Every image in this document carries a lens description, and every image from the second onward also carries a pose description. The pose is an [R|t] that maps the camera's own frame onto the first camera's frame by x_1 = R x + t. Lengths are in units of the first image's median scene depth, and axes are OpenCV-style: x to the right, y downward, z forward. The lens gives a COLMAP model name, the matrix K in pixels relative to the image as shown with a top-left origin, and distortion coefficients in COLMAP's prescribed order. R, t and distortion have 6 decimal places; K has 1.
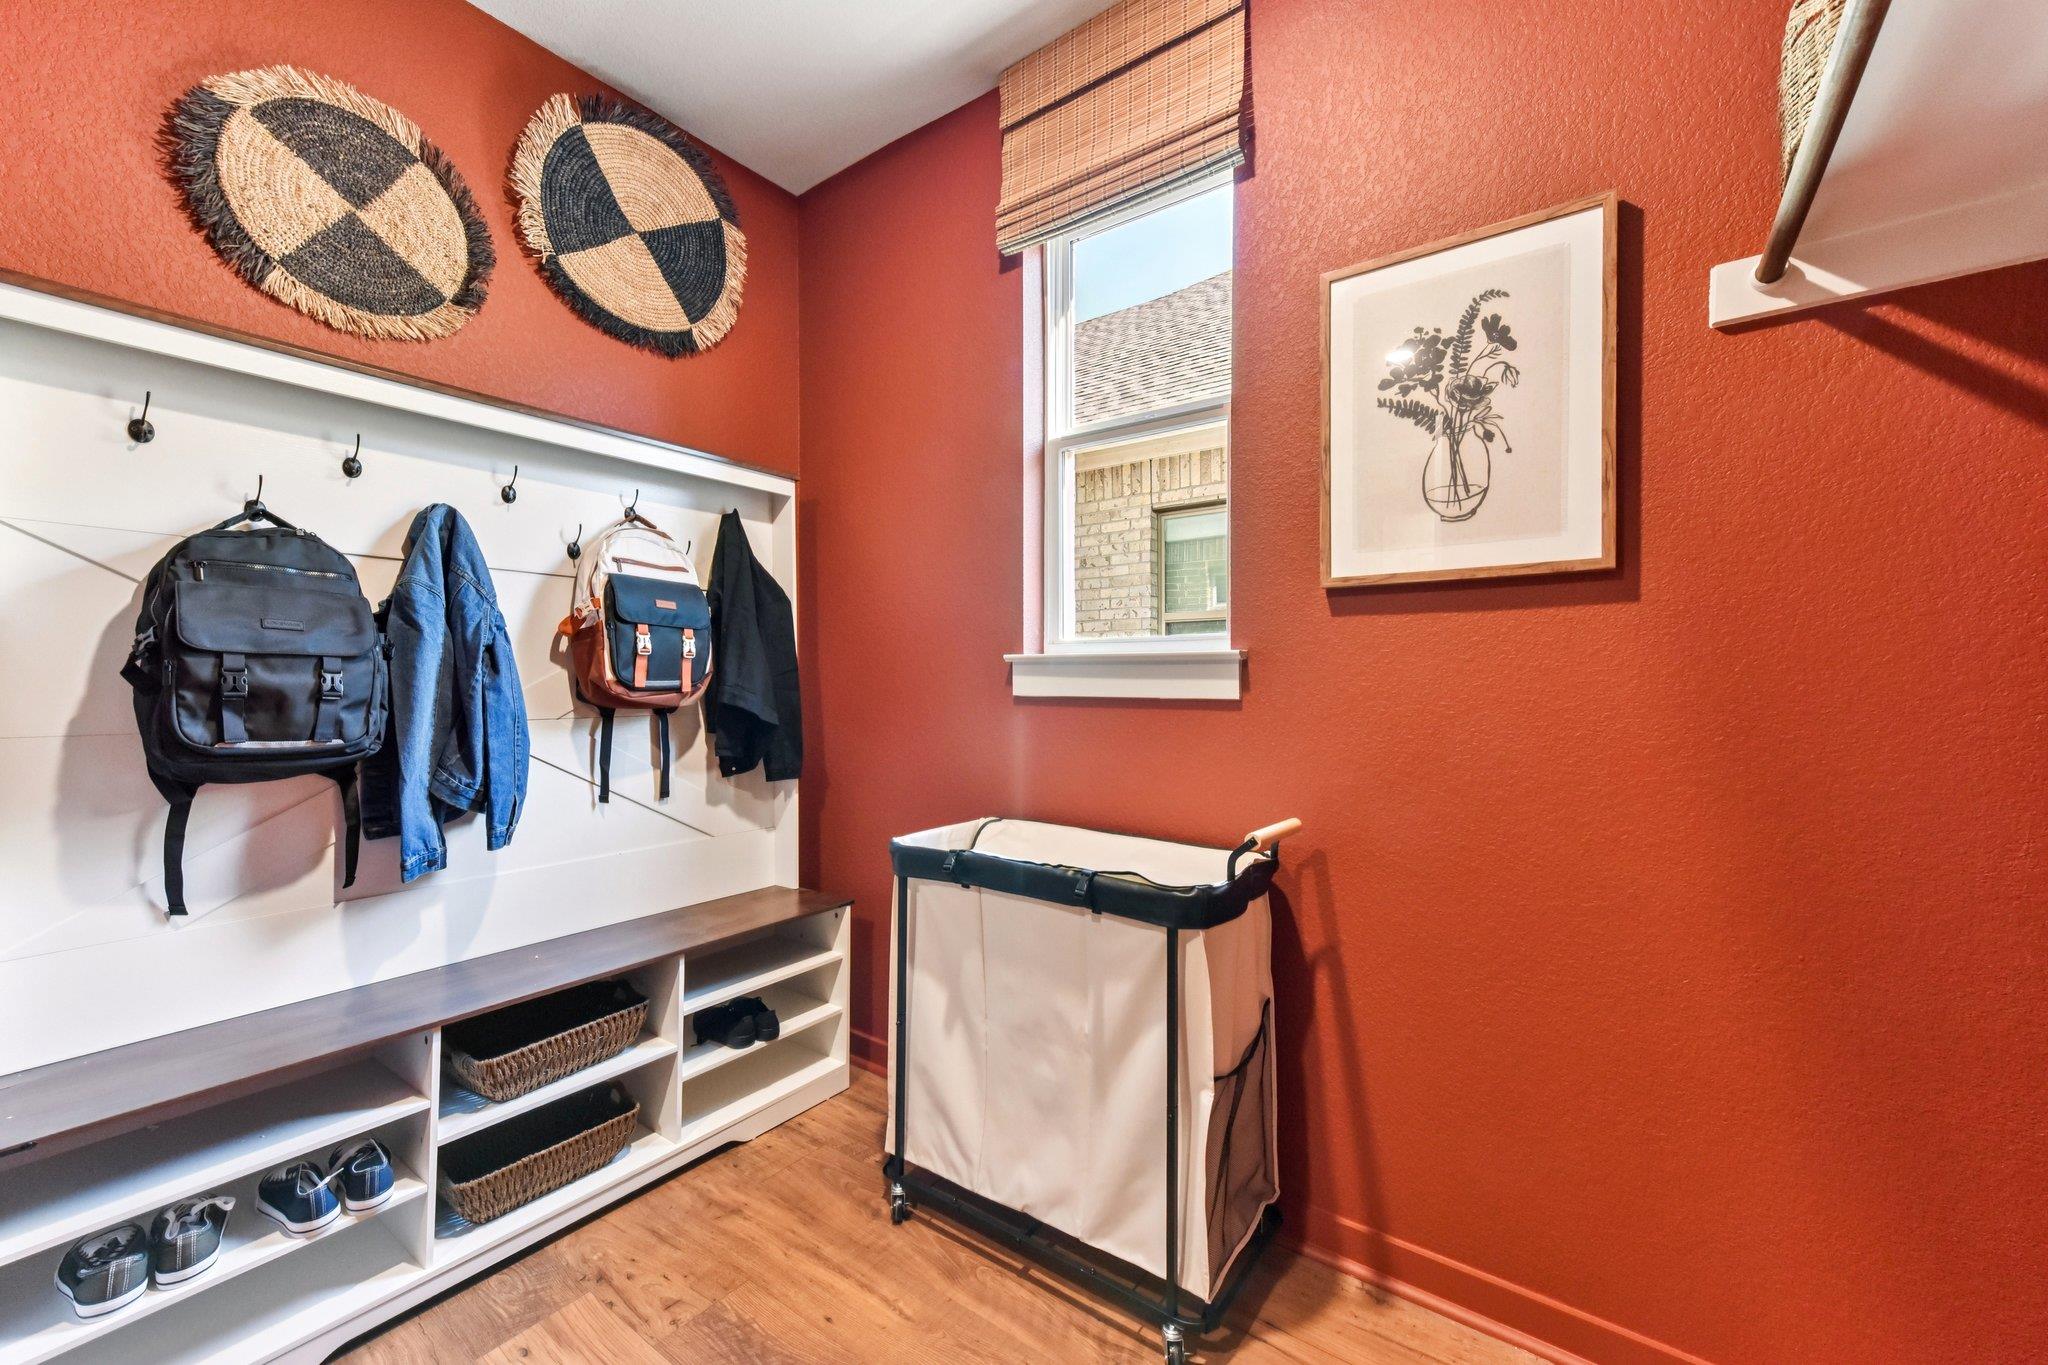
lens RADIAL K [[797.2, 0, 1034.8], [0, 797.2, 681.4], [0, 0, 1]] dist [0.030886, -0.000498]
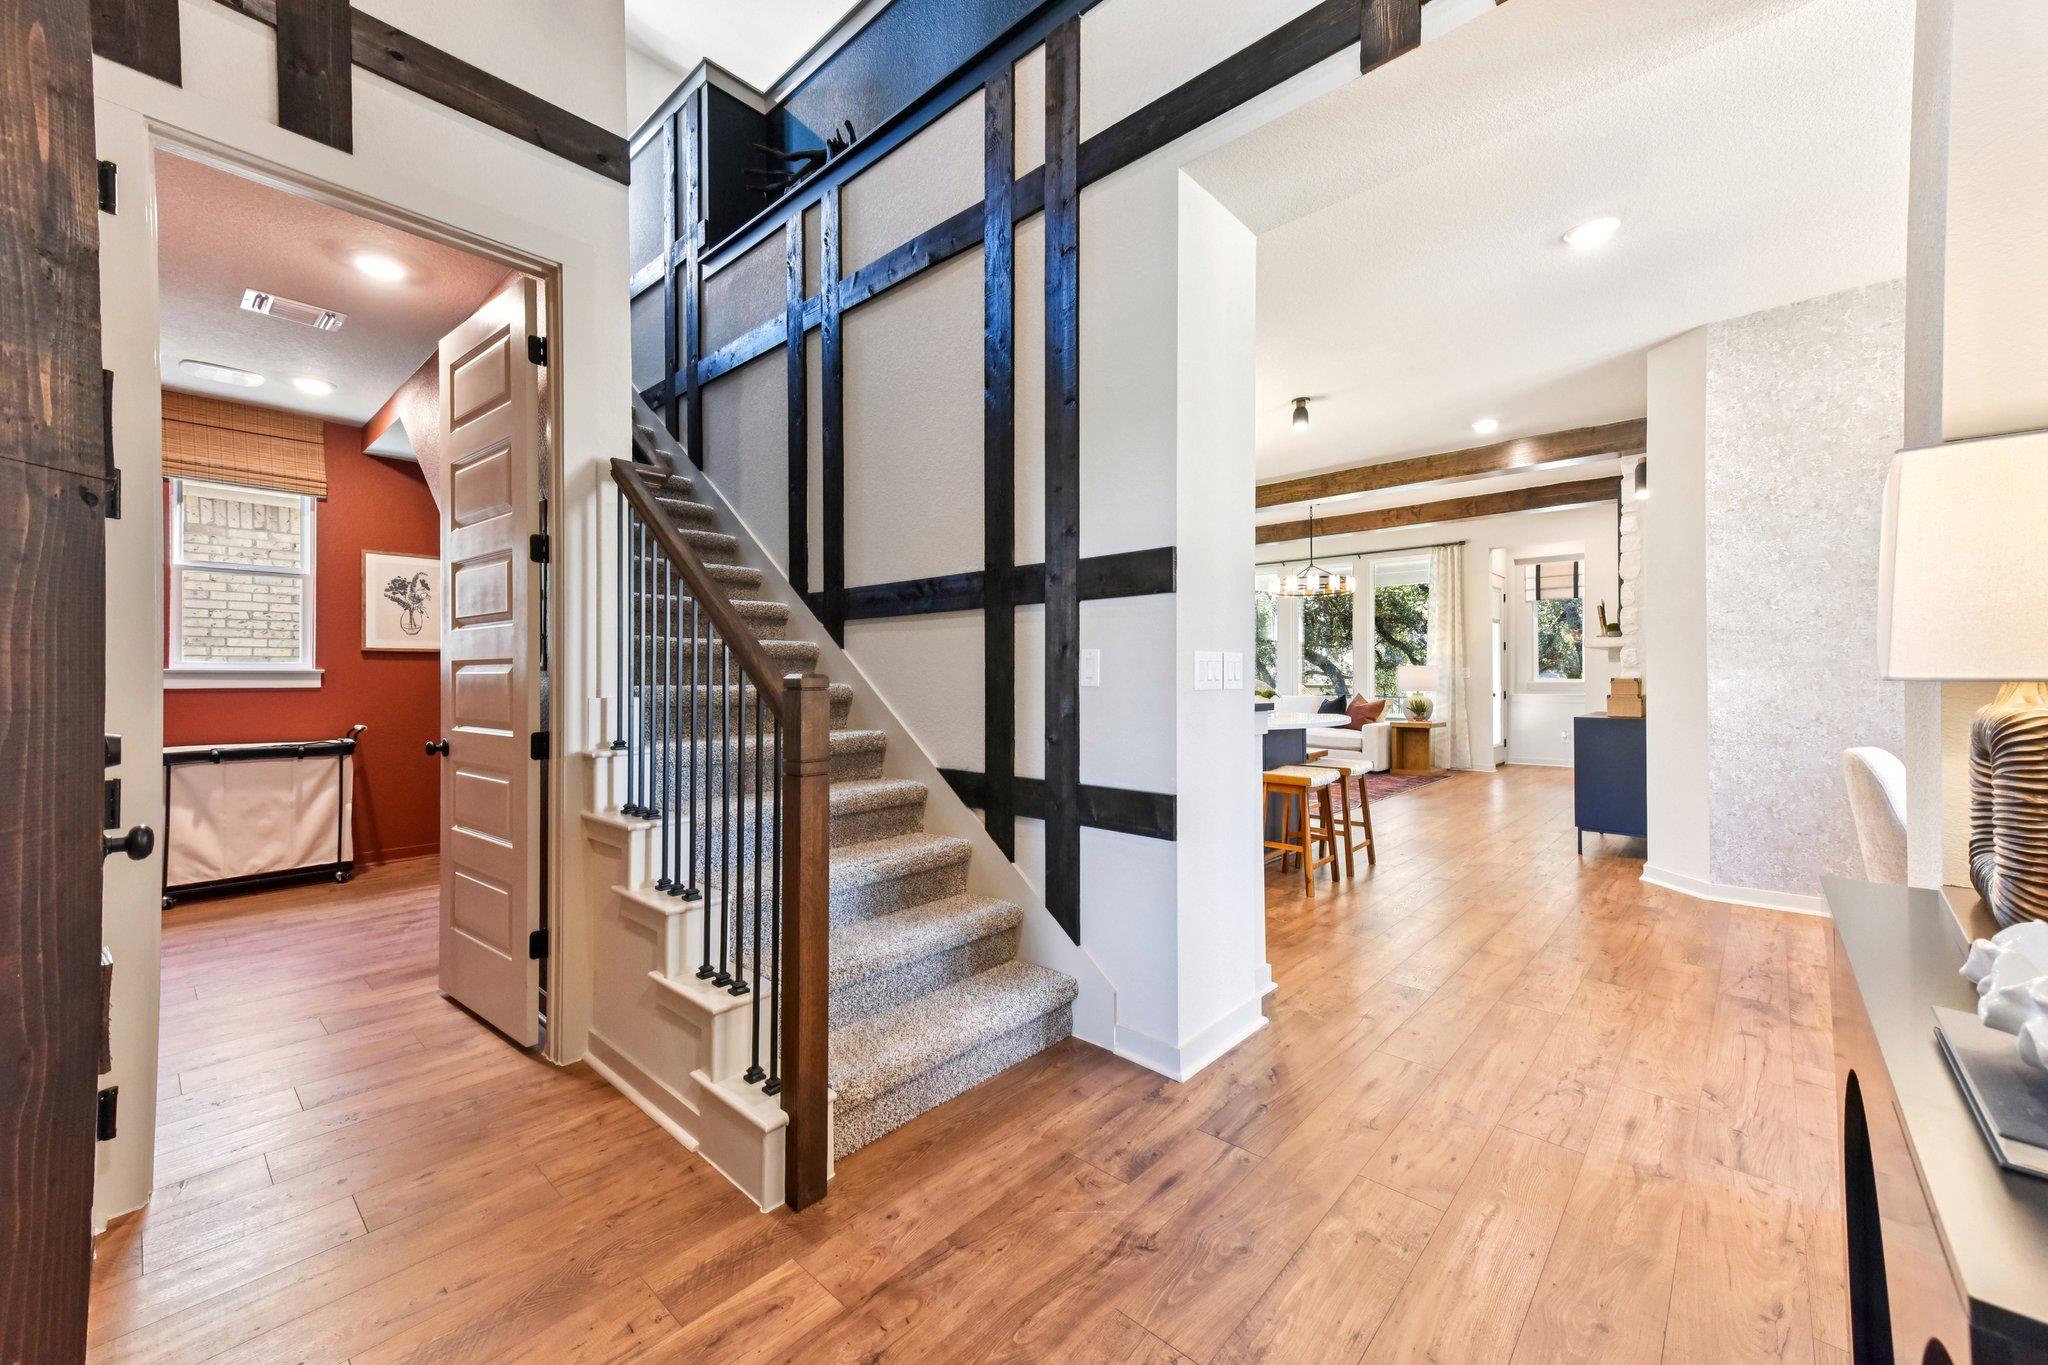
lens RADIAL K [[797.2, 0, 1039.7], [0, 797.2, 672.1], [0, 0, 1]] dist [0.030886, -0.000498]
pose [[0.111038, 0.007203, 0.993790, -2.623918], [-0.002350, 0.999973, -0.006985, -0.018058], [-0.993813, -0.001559, 0.111052, -2.060436]]
